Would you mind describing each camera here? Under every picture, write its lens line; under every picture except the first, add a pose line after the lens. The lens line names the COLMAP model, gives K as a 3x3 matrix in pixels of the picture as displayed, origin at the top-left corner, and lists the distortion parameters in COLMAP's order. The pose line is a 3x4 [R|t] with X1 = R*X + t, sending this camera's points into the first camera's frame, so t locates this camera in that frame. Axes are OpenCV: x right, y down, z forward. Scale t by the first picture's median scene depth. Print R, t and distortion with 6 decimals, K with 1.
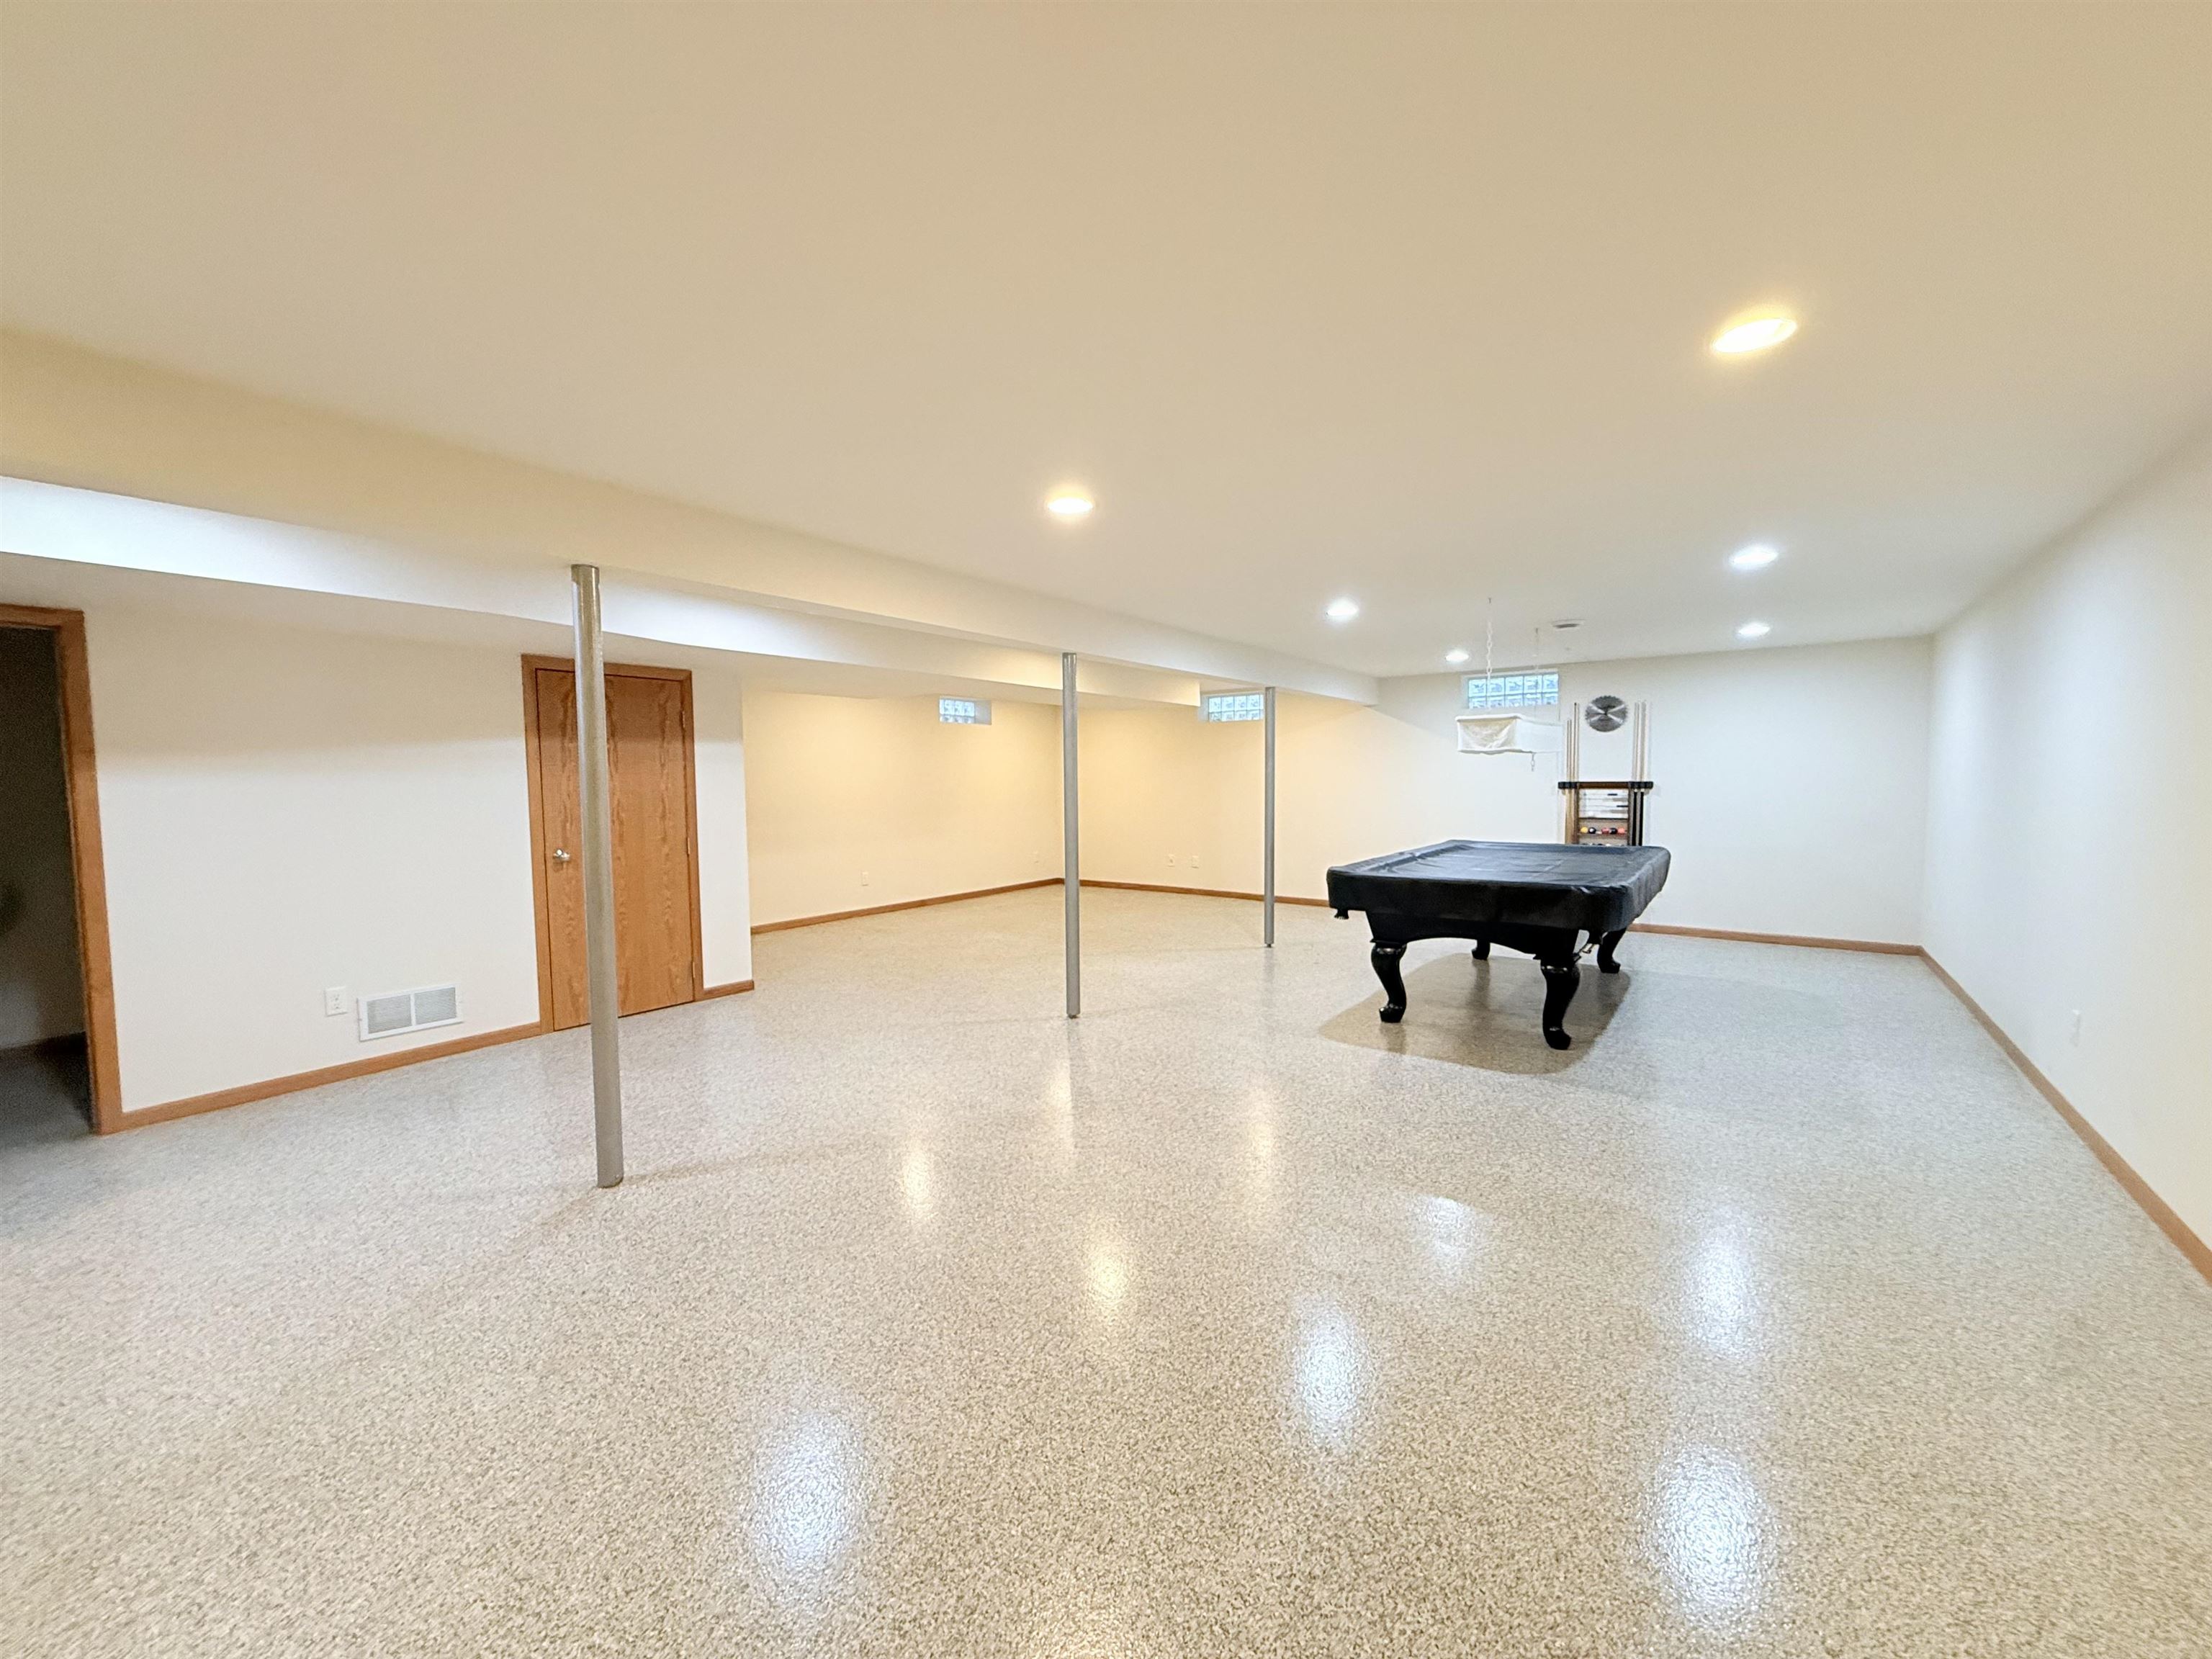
lens RADIAL K [[877.7, 0, 1120.5], [0, 877.7, 836.3], [0, 0, 1]] dist [-0.002927, -0.000137]
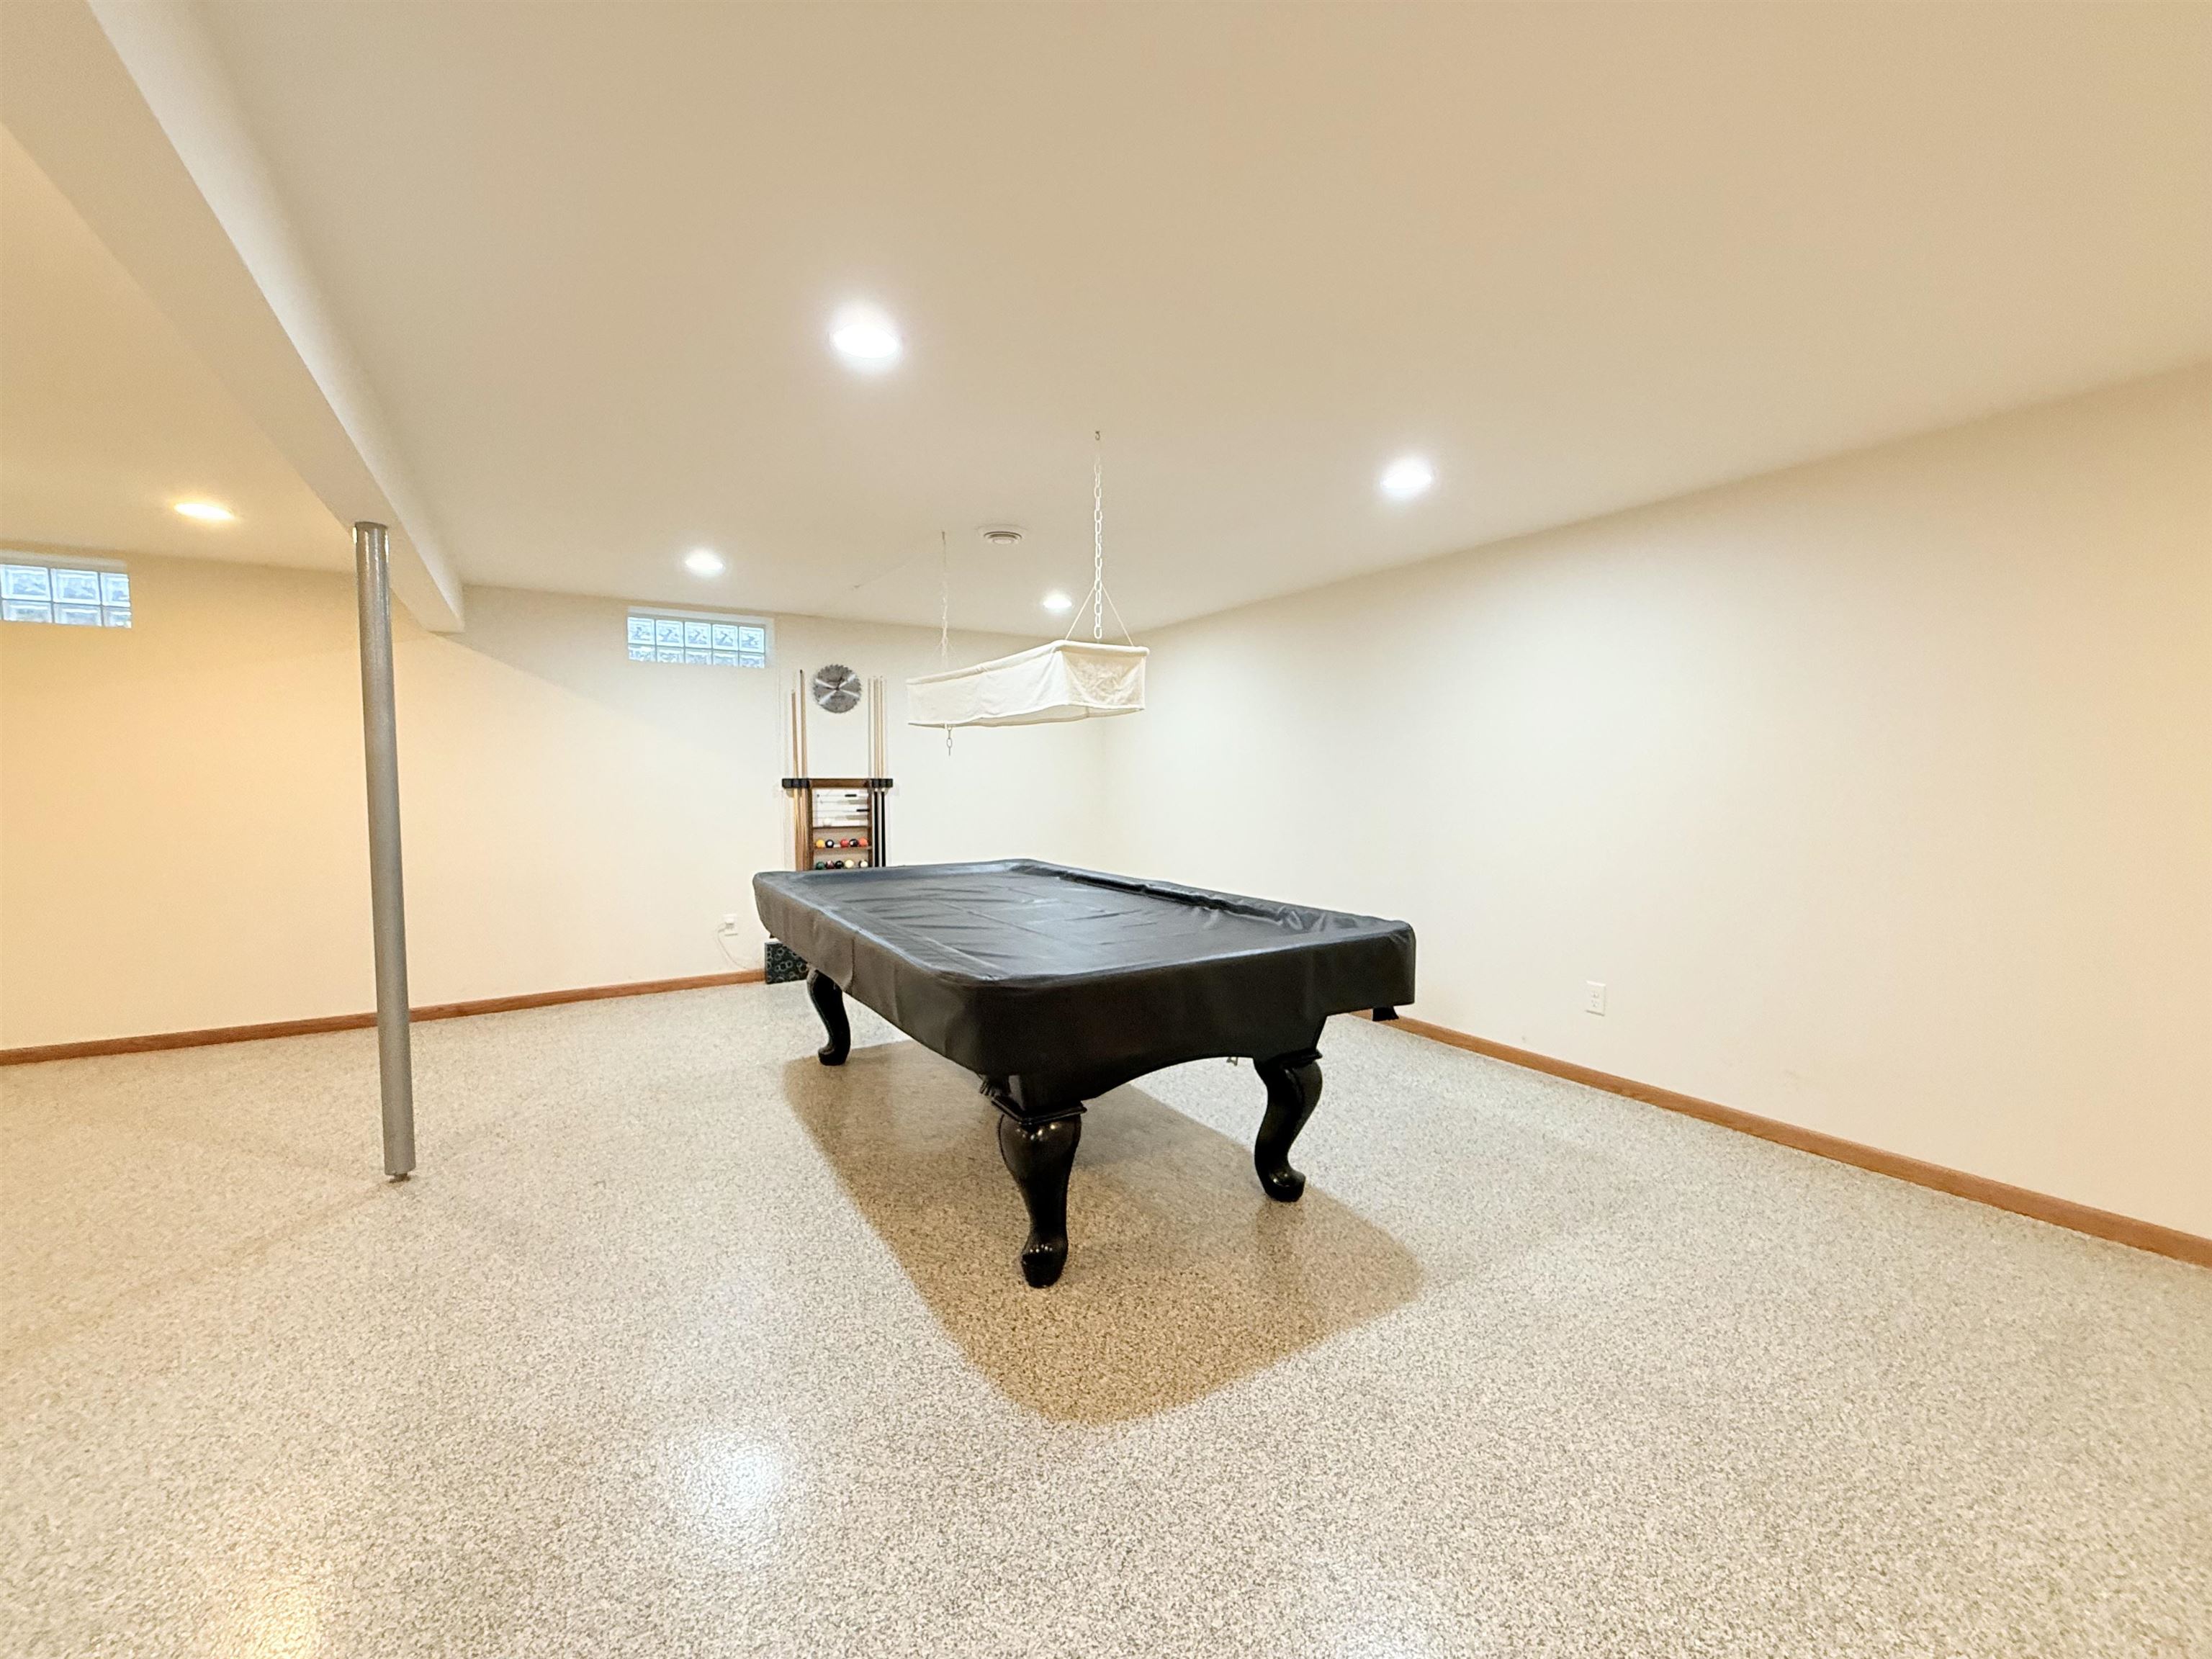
lens RADIAL K [[877.7, 0, 1120.5], [0, 877.7, 836.3], [0, 0, 1]] dist [-0.002927, -0.000137]
pose [[0.388250, -0.048323, 0.920286, -0.056423], [0.056930, 0.997975, 0.028385, -0.020106], [-0.919794, 0.041371, 0.390215, 0.483821]]
